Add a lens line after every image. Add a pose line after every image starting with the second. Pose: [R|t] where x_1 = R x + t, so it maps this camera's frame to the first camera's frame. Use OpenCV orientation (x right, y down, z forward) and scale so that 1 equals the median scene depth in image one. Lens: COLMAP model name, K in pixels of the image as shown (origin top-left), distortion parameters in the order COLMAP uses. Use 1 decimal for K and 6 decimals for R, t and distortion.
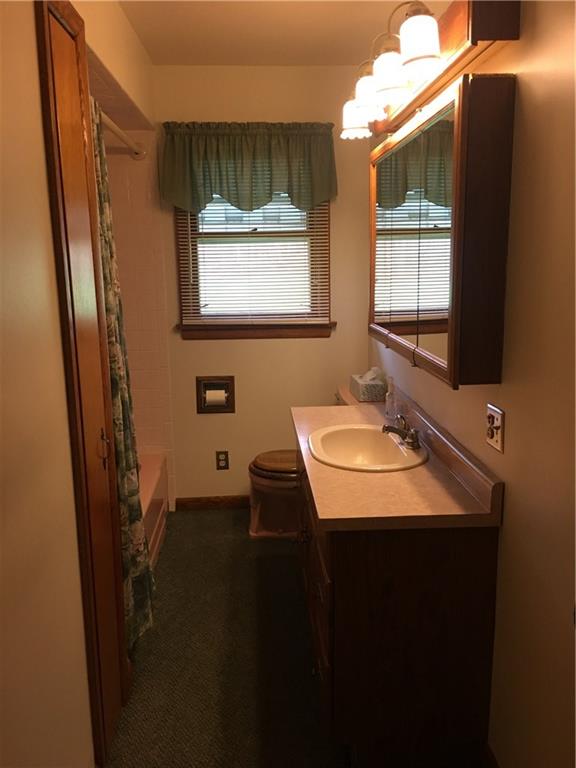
lens RADIAL K [[661.5, 0, 288.0], [0, 661.5, 384.0], [0, 0, 1]] dist [0.059272, -0.088447]
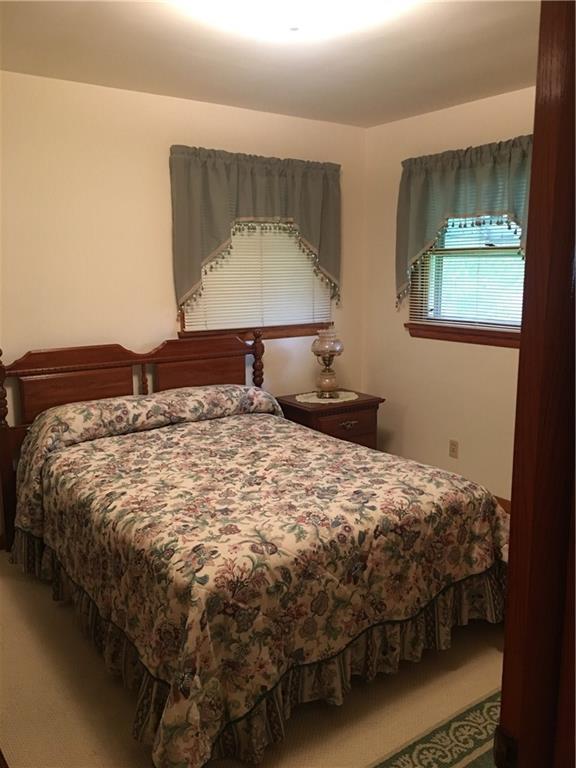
lens RADIAL K [[661.5, 0, 288.0], [0, 661.5, 384.0], [0, 0, 1]] dist [0.059272, -0.088447]
pose [[0.584109, 0.156570, -0.796431, 0.733809], [-0.161501, 0.984018, 0.075001, -0.036517], [0.795446, 0.084815, 0.600060, 0.090838]]
